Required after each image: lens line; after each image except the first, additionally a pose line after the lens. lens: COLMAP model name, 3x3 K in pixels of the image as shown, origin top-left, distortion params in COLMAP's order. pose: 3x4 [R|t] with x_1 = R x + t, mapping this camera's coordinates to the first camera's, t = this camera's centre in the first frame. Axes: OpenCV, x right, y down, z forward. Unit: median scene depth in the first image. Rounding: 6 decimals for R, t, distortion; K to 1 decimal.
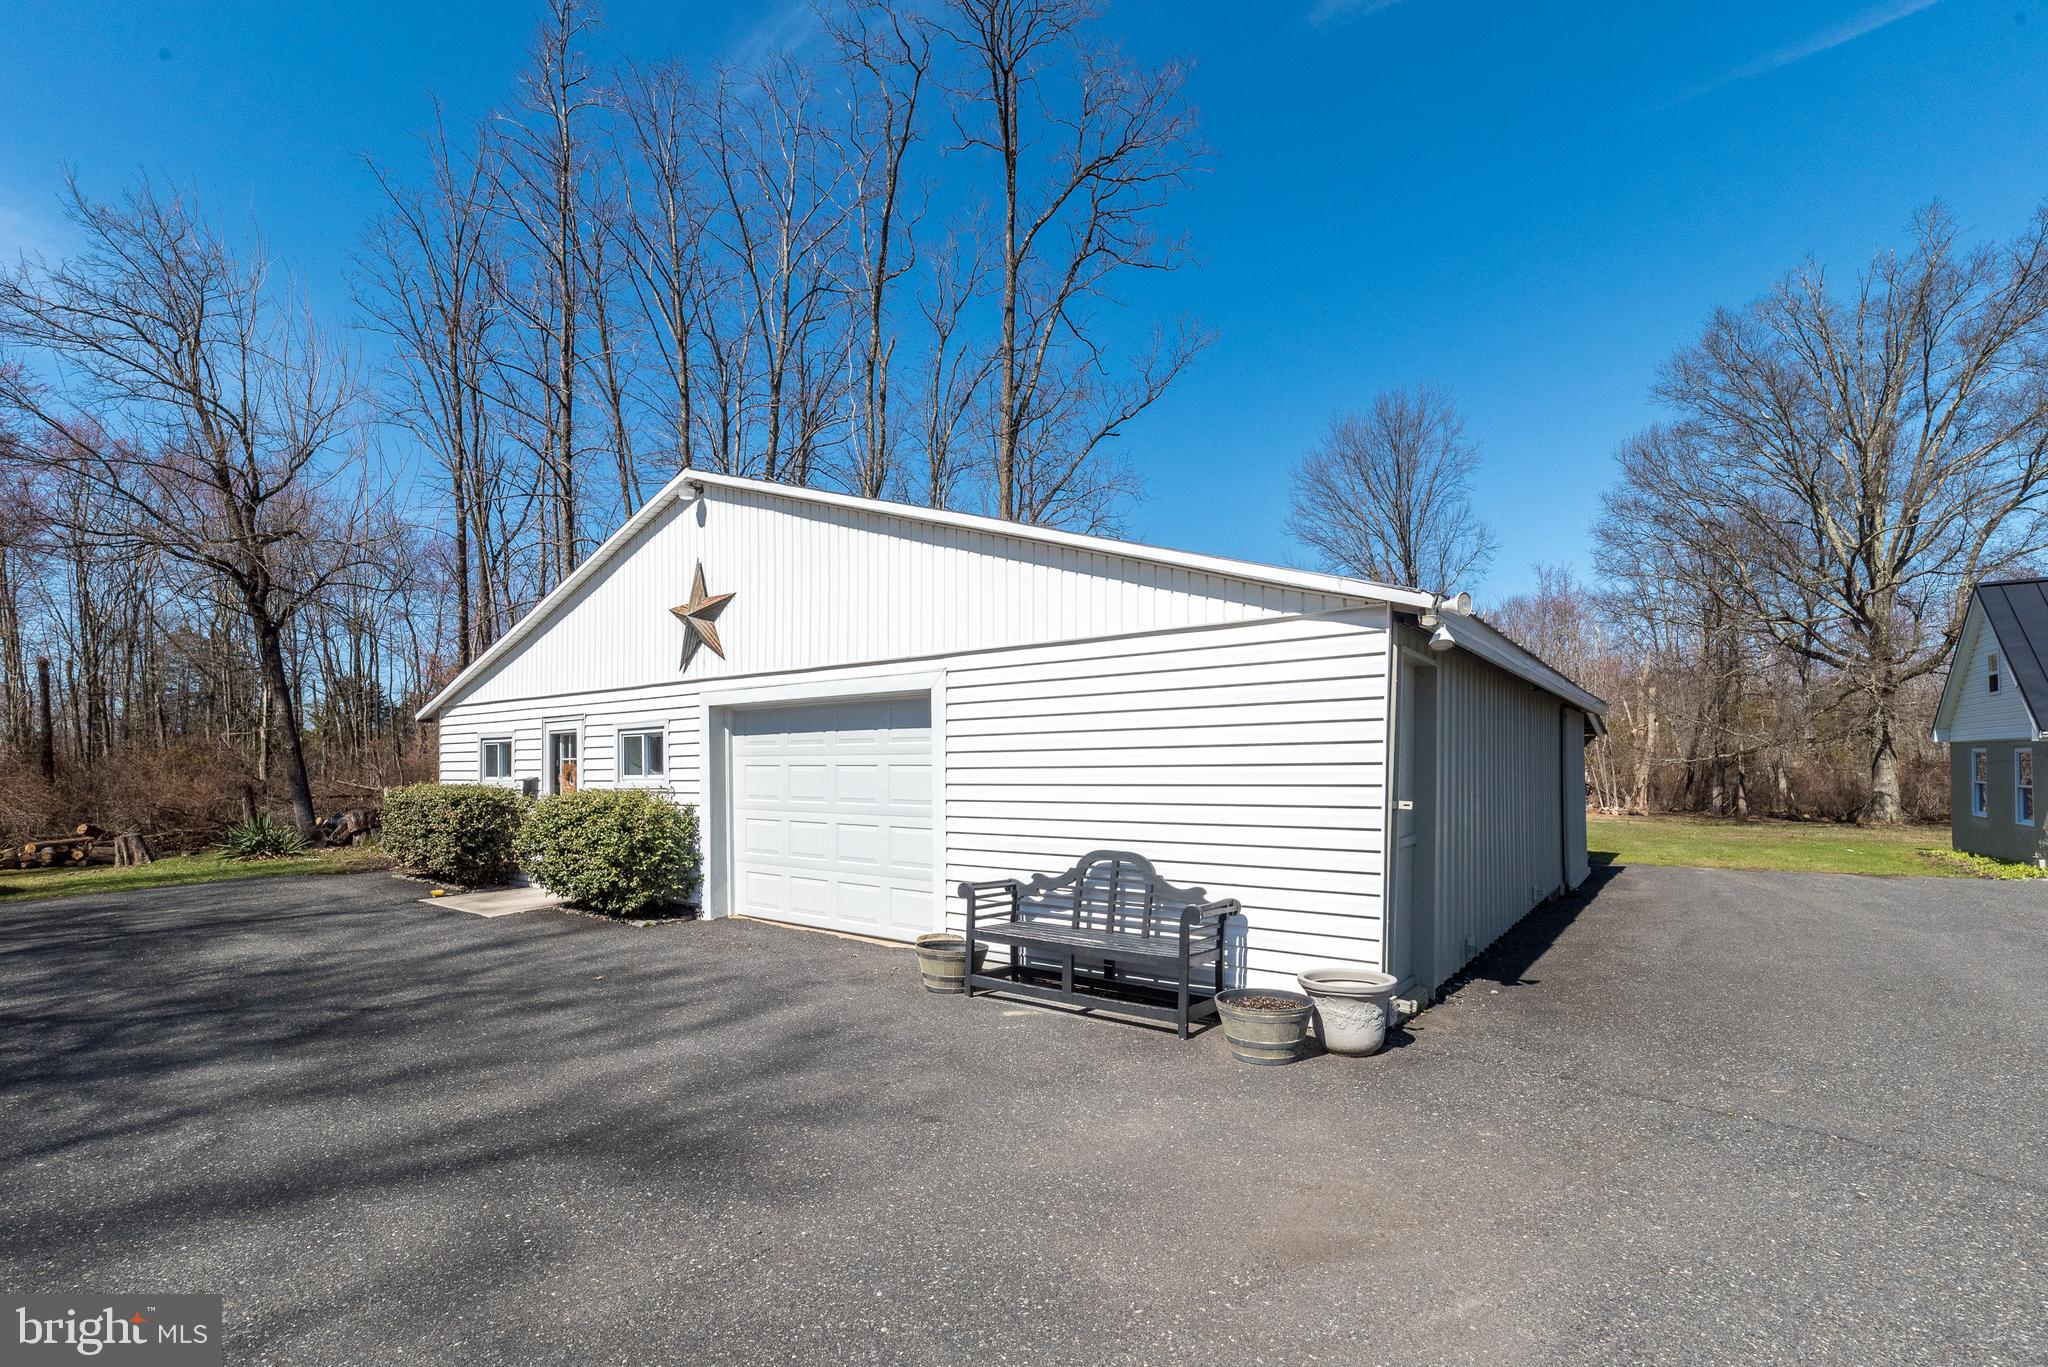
lens RADIAL K [[923.0, 0, 1024.9], [0, 923.0, 773.4], [0, 0, 1]] dist [0.010379, -0.000305]
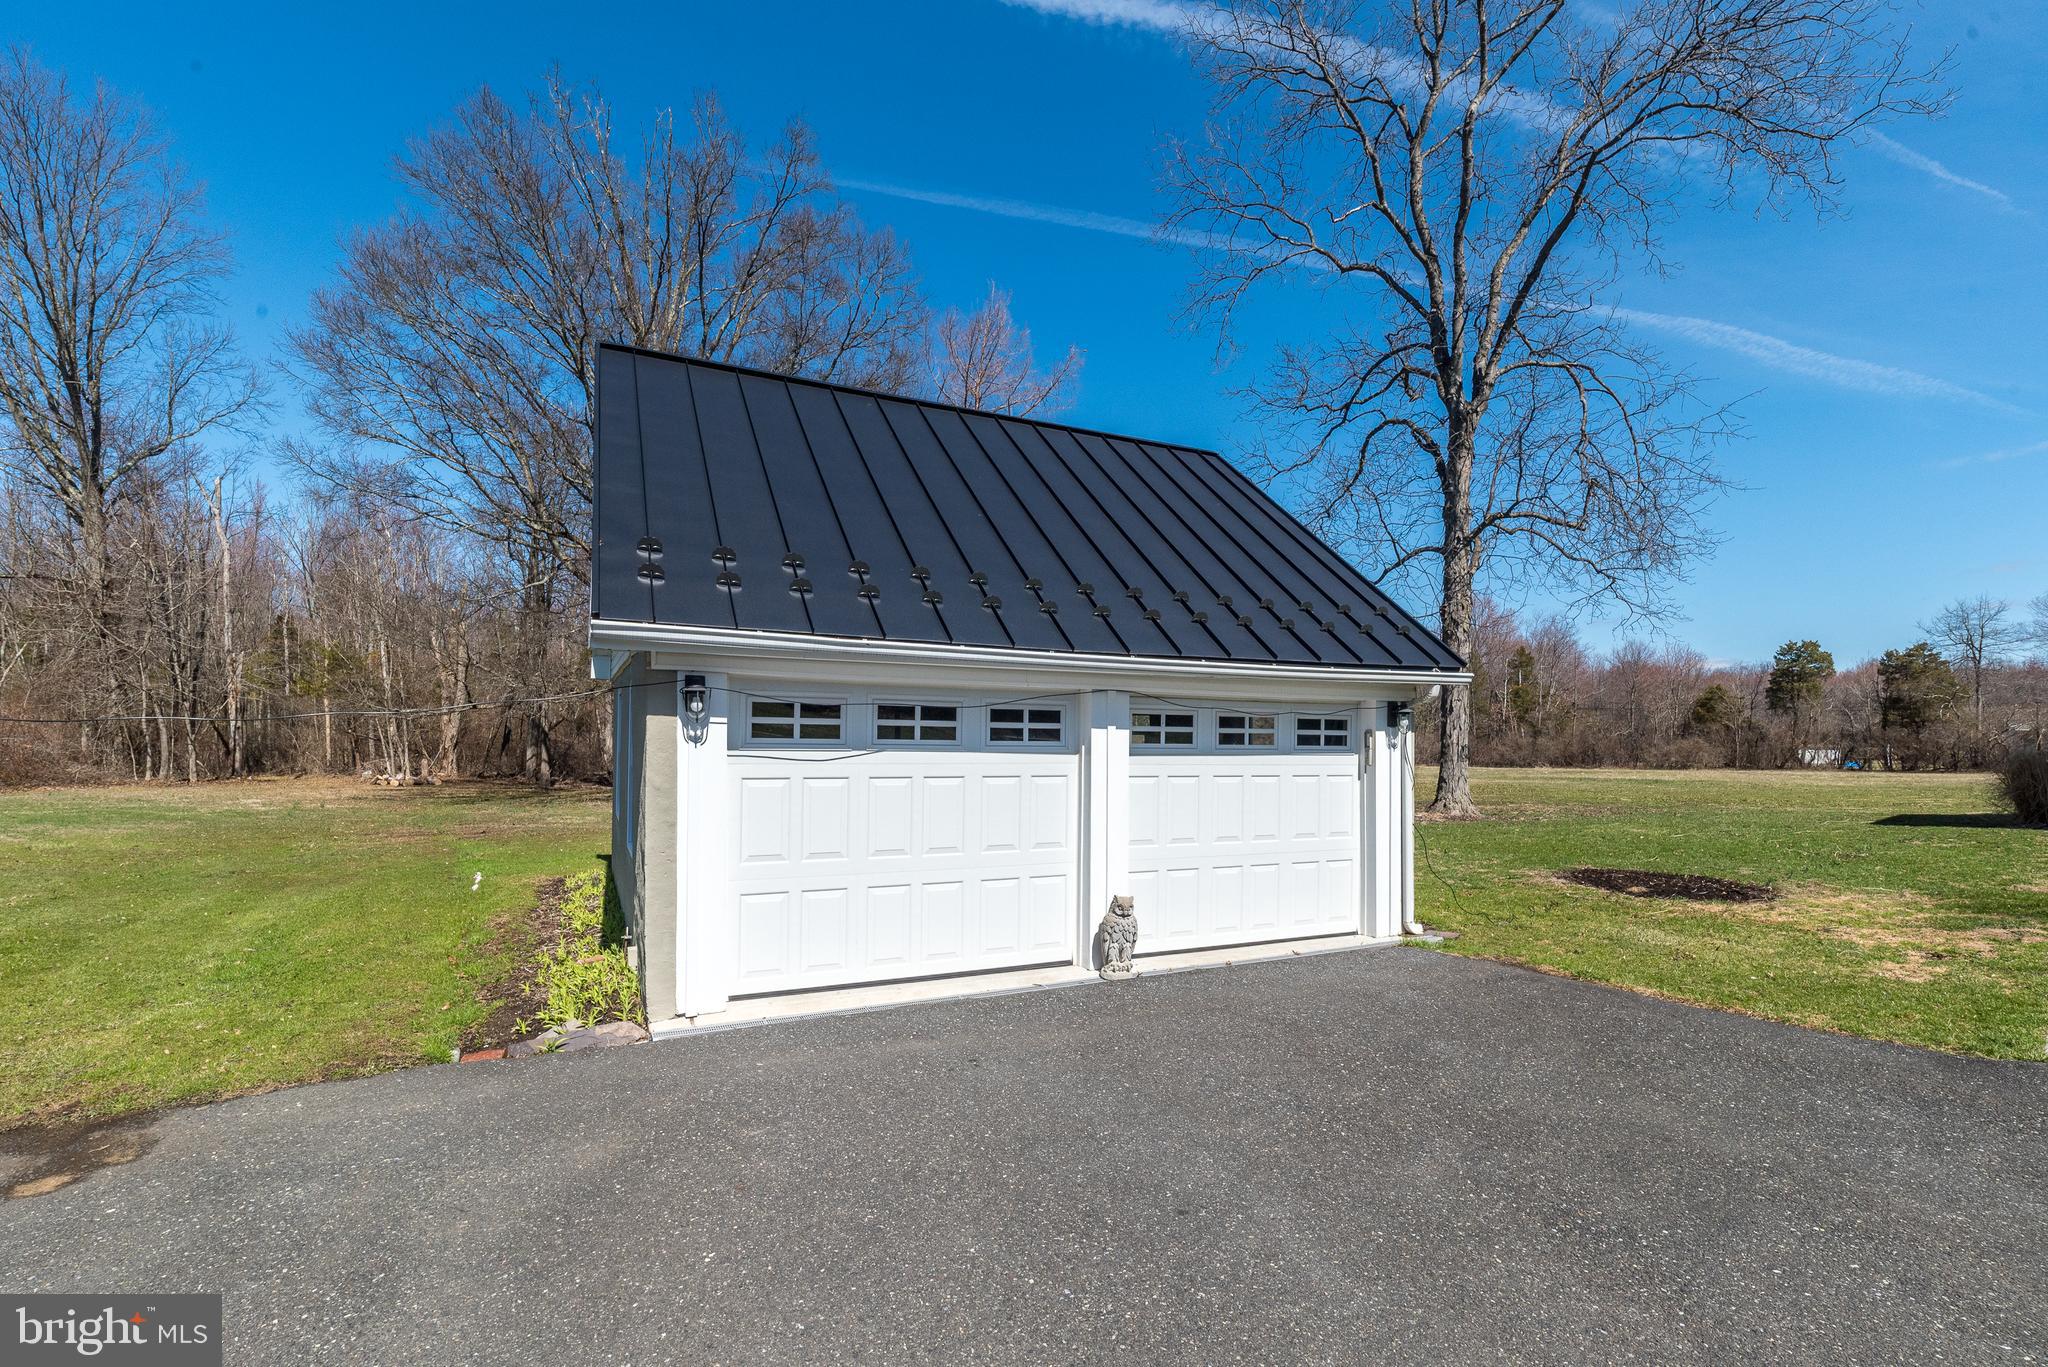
lens RADIAL K [[861.2, 0, 1024.6], [0, 861.2, 754.9], [0, 0, 1]] dist [-0.002573, -0.000062]
pose [[0.496098, -0.009971, 0.868209, 1.277342], [-0.015890, 0.999662, 0.020560, -0.004938], [-0.868121, -0.023995, 0.495772, 1.001542]]
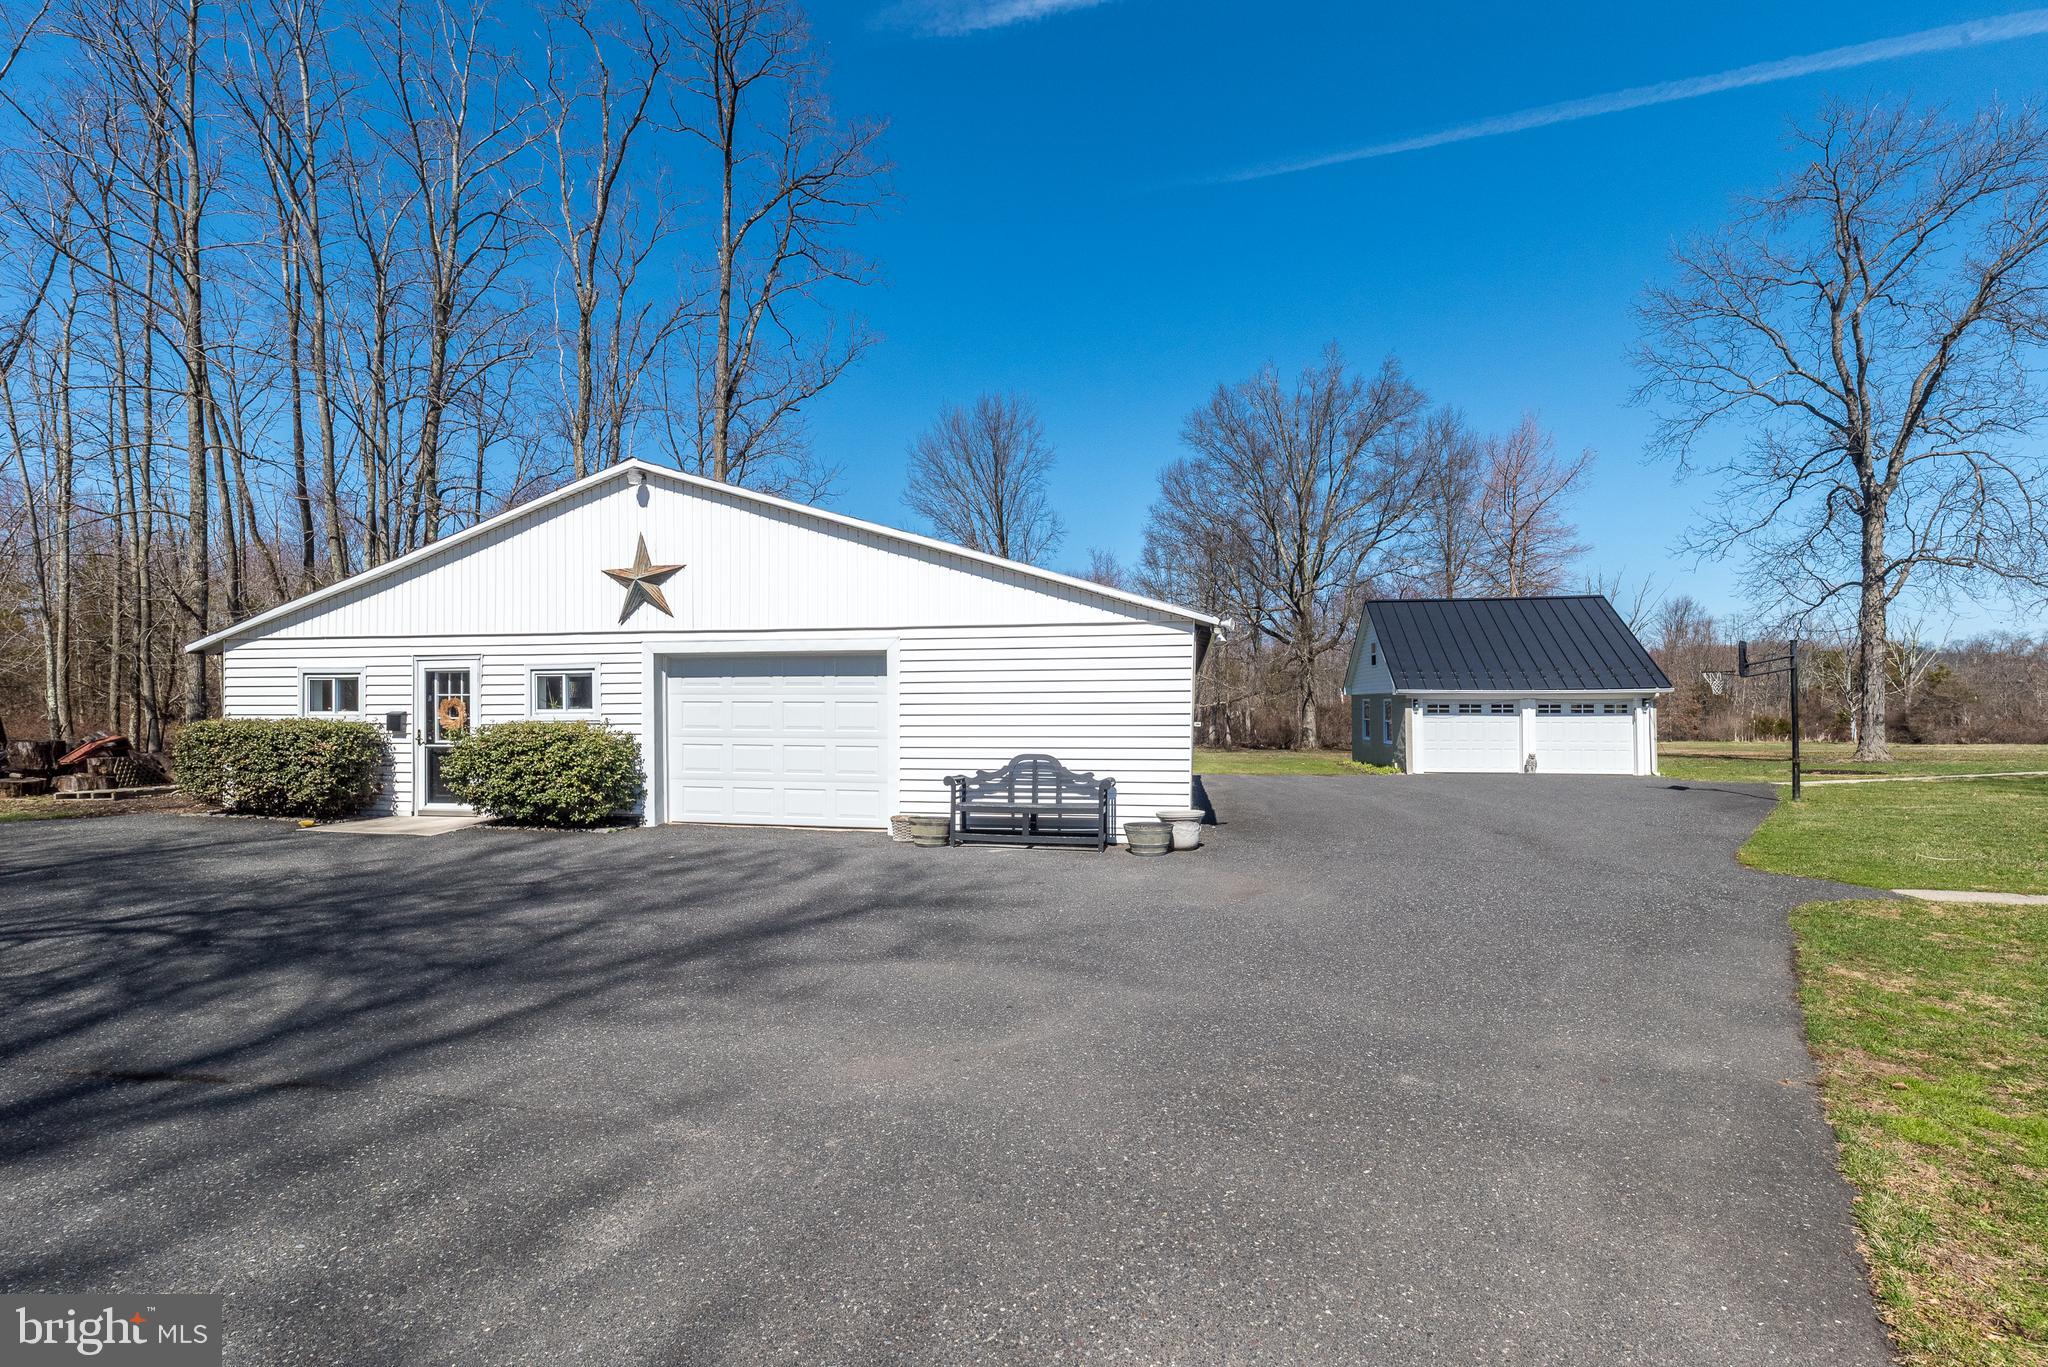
lens RADIAL K [[908.5, 0, 1023.0], [0, 908.5, 717.4], [0, 0, 1]] dist [0.007199, 0.000211]
pose [[0.893967, 0.001299, 0.448131, -0.438854], [-0.001461, 0.999999, 0.000015, 0.011897], [-0.448131, -0.000668, 0.893968, -0.305231]]
